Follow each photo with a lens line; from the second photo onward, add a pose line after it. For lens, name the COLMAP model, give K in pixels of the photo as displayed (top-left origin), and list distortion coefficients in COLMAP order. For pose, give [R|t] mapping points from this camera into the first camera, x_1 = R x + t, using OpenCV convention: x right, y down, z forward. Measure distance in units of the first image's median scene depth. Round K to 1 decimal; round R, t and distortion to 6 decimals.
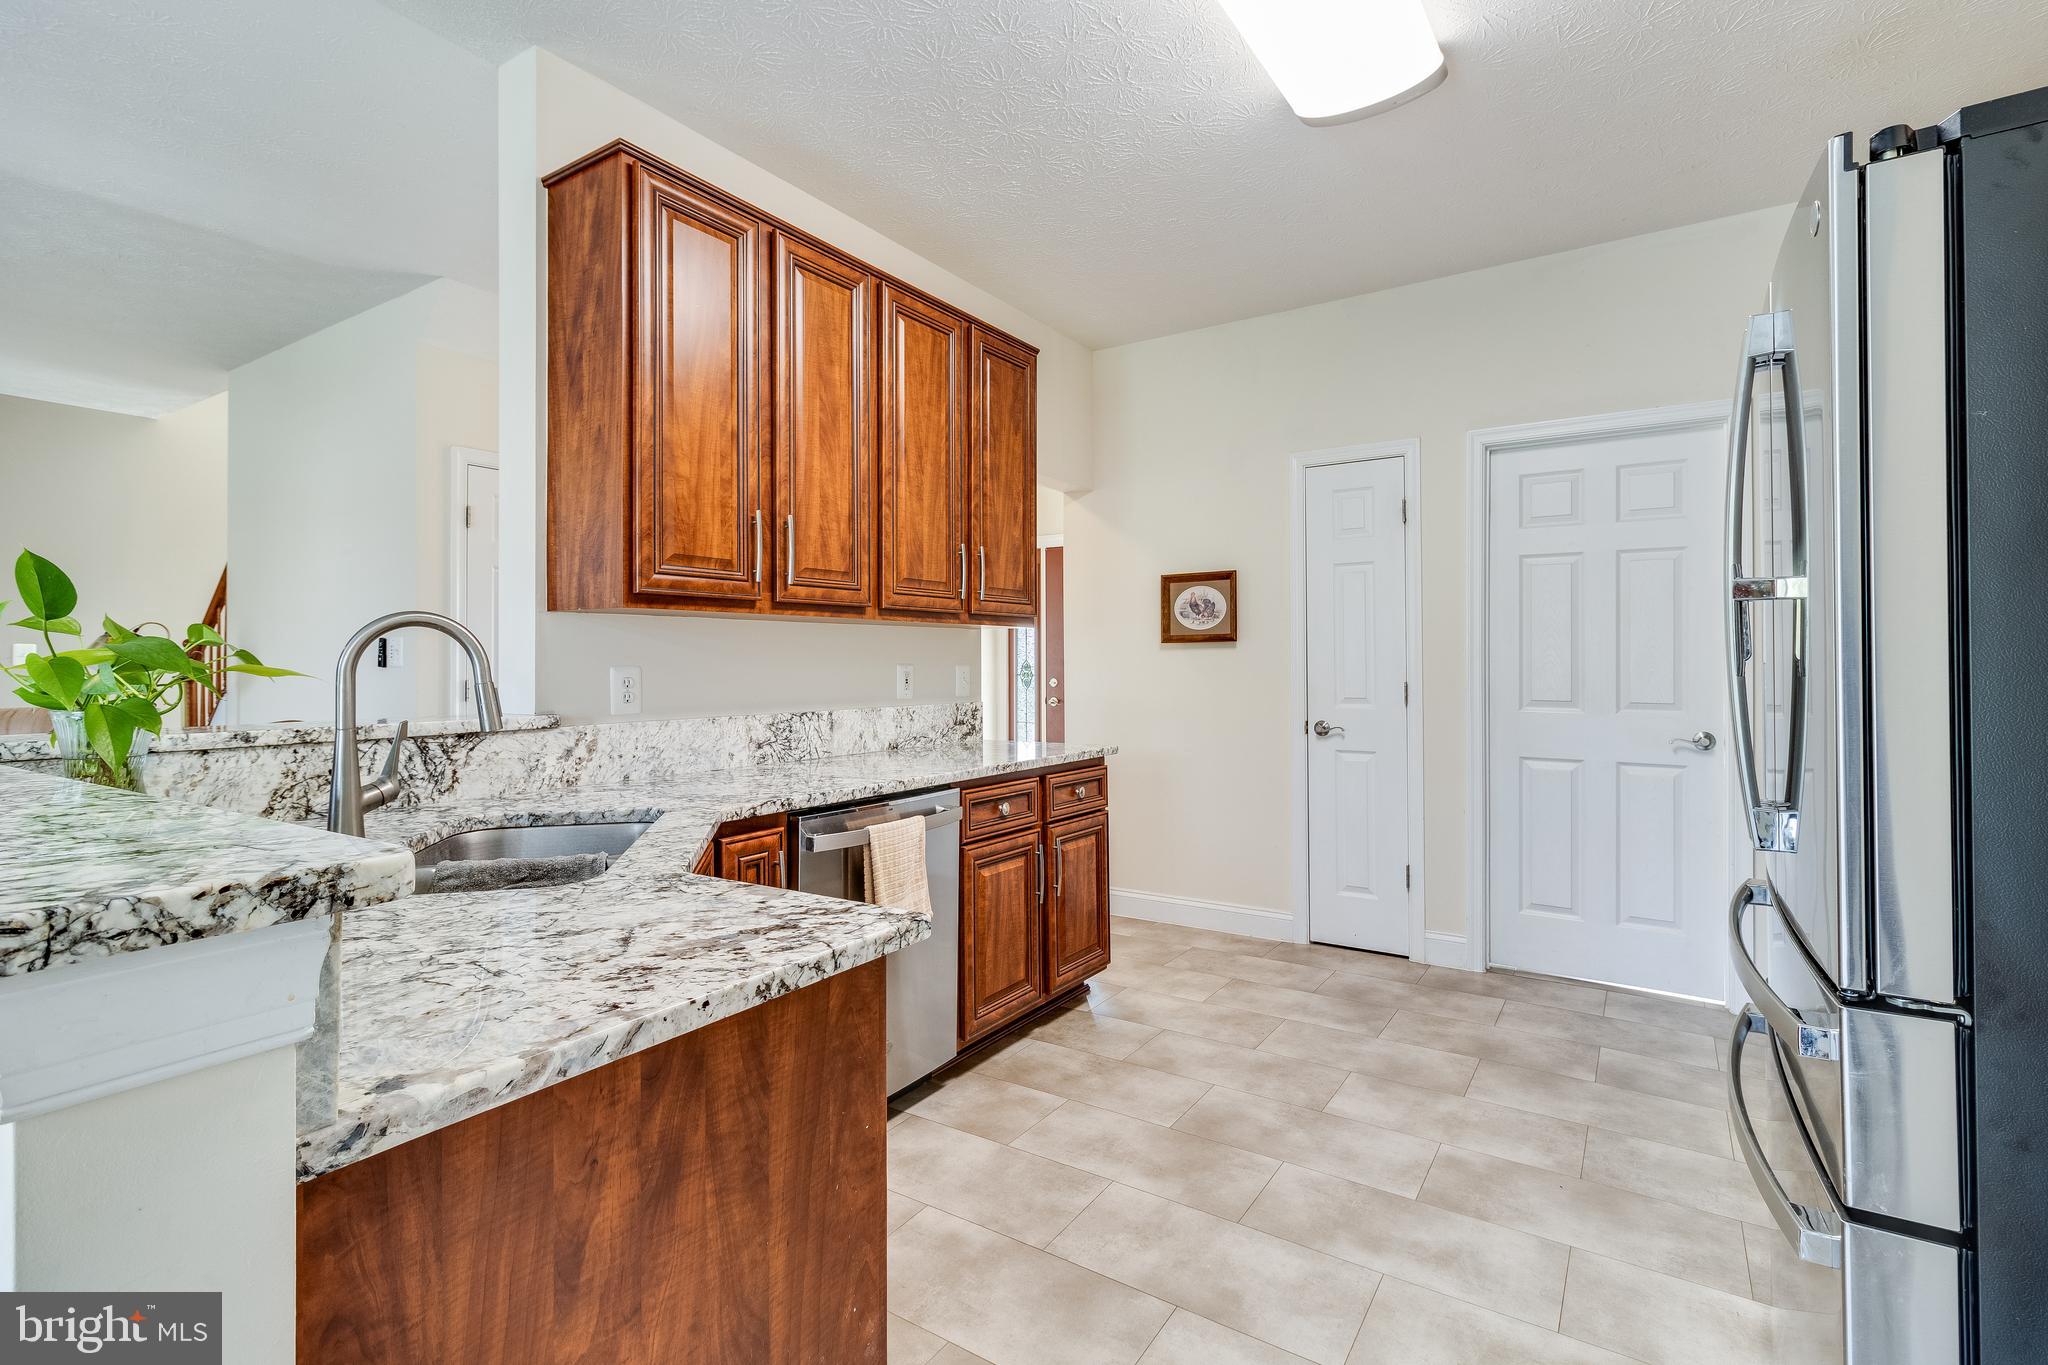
lens RADIAL K [[946.2, 0, 1035.5], [0, 946.2, 657.5], [0, 0, 1]] dist [-0.004818, 0.003162]
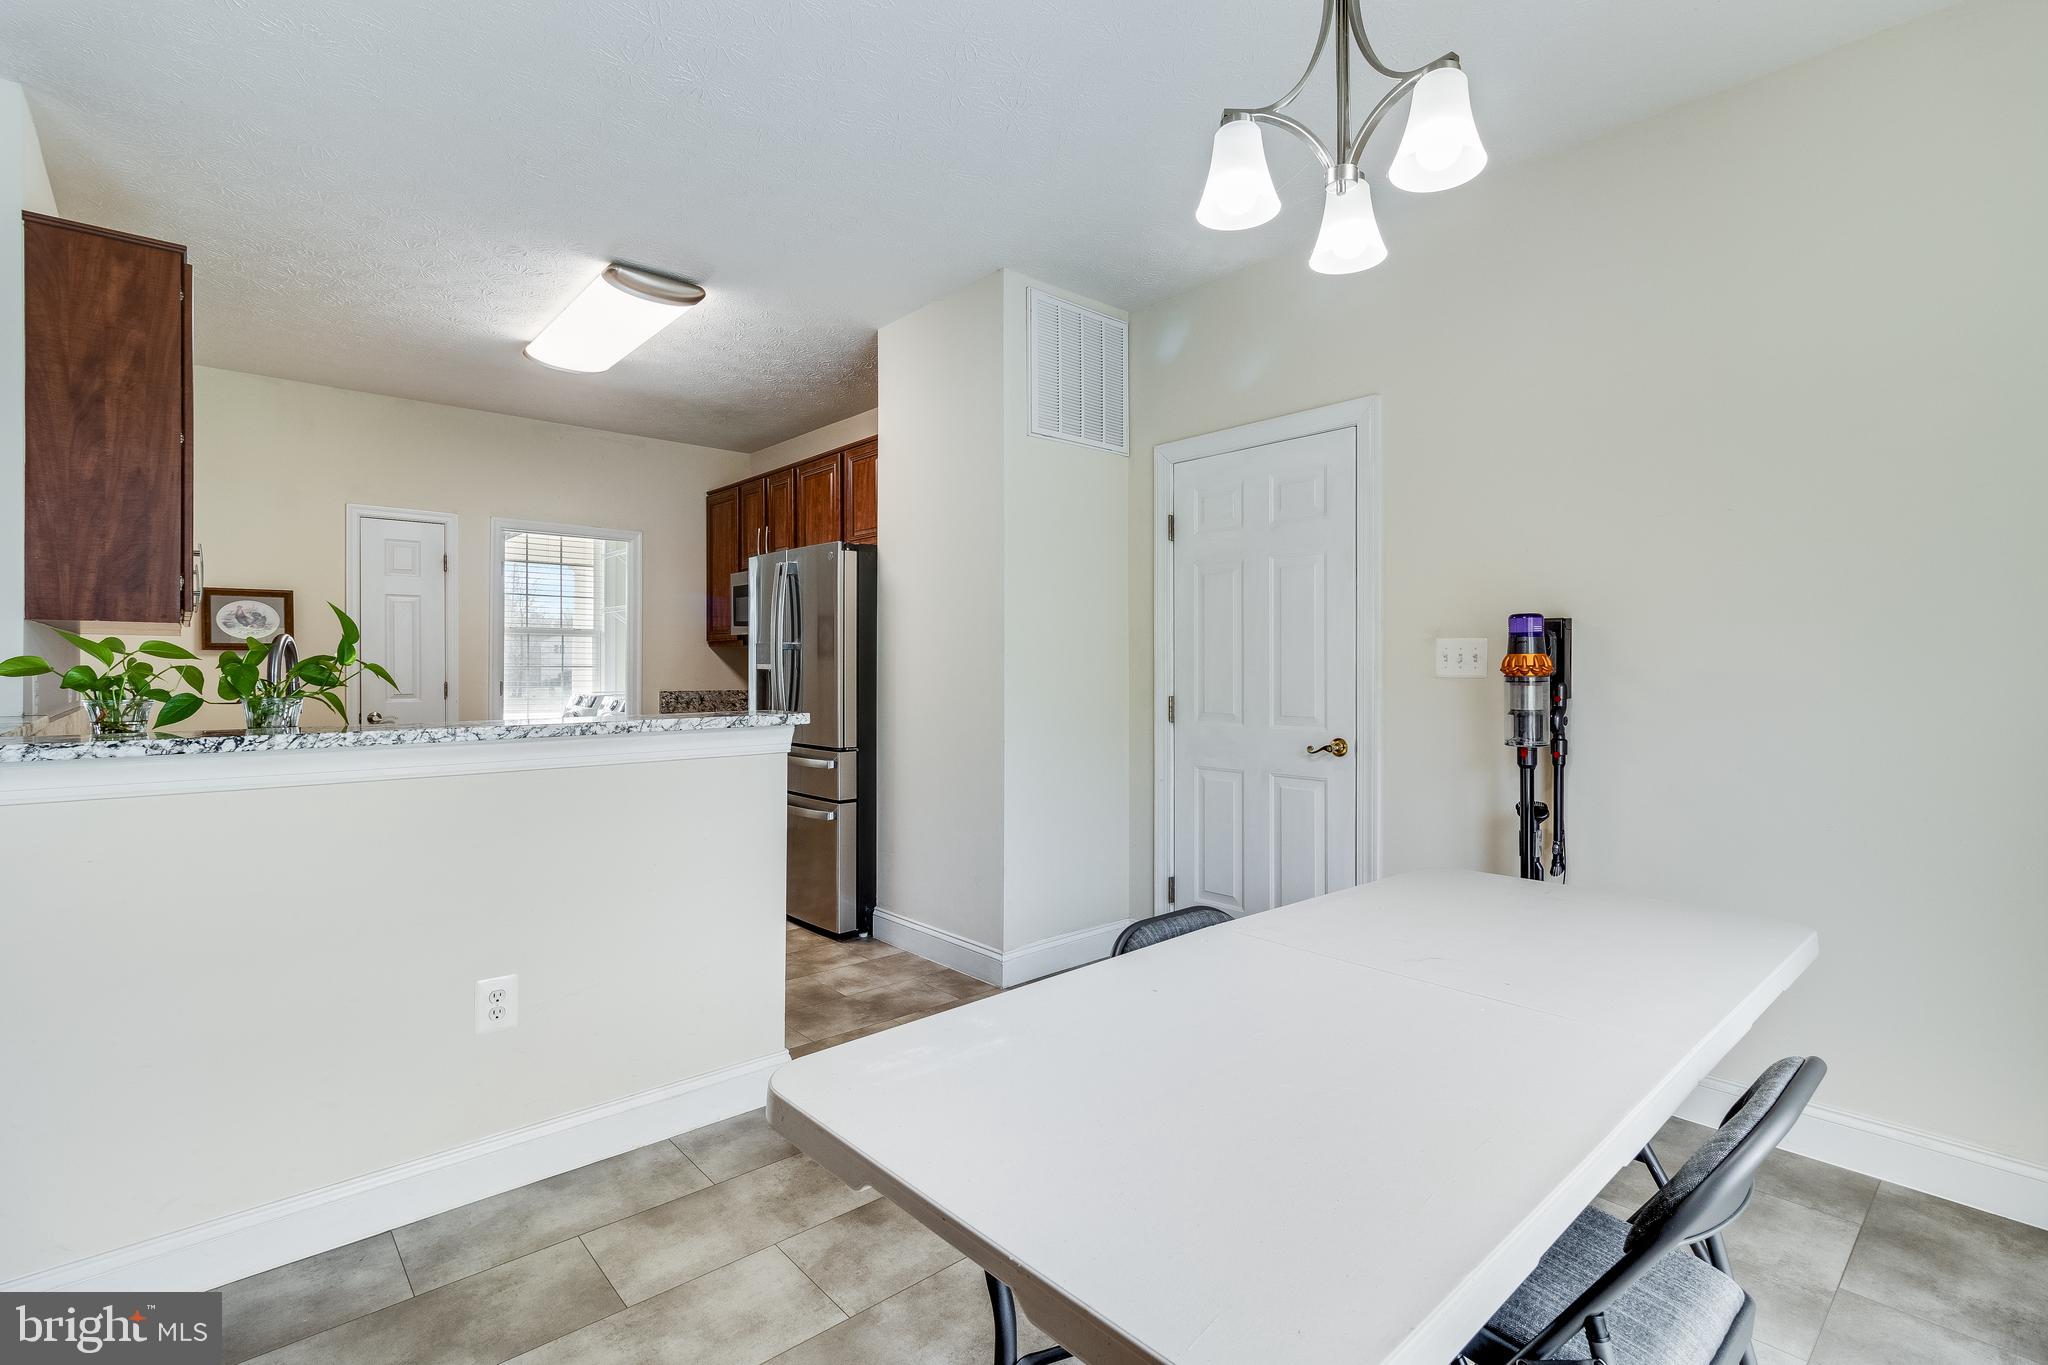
lens RADIAL K [[946.2, 0, 1029.7], [0, 946.2, 679.1], [0, 0, 1]] dist [-0.004818, 0.003162]
pose [[0.256006, -0.009704, 0.966627, -0.944816], [-0.007338, 0.999901, 0.011982, -0.001690], [-0.966647, -0.010161, 0.255909, -0.276791]]
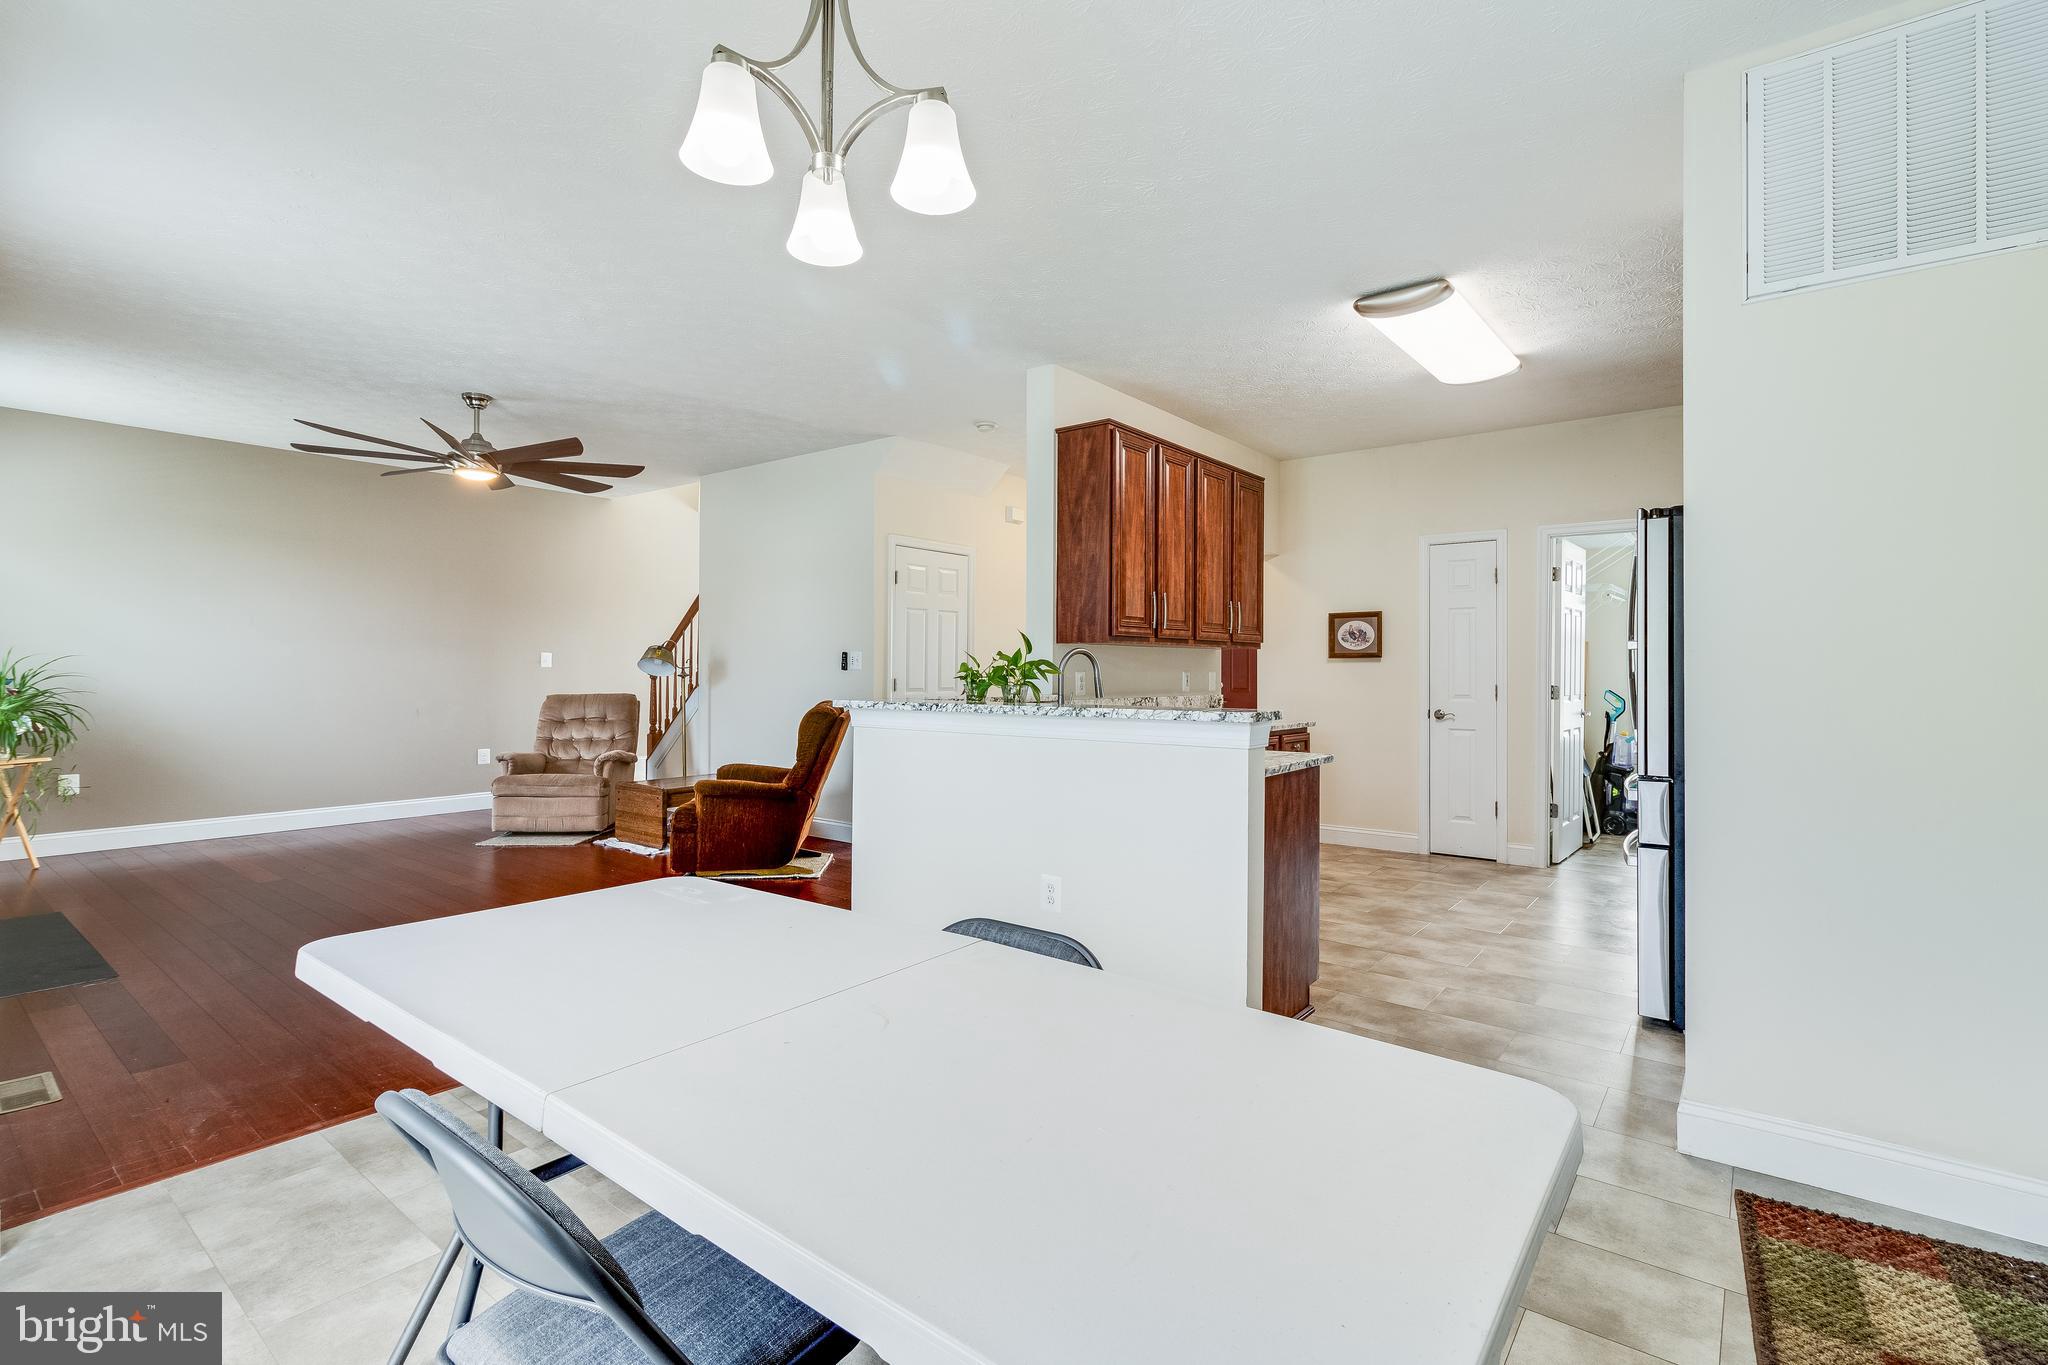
lens RADIAL K [[946.2, 0, 1028.3], [0, 946.2, 671.6], [0, 0, 1]] dist [-0.004818, 0.003162]
pose [[0.996338, 0.007743, -0.085153, -0.302675], [-0.007144, 0.999948, 0.007336, -0.002249], [0.085206, -0.006701, 0.996341, -0.764601]]
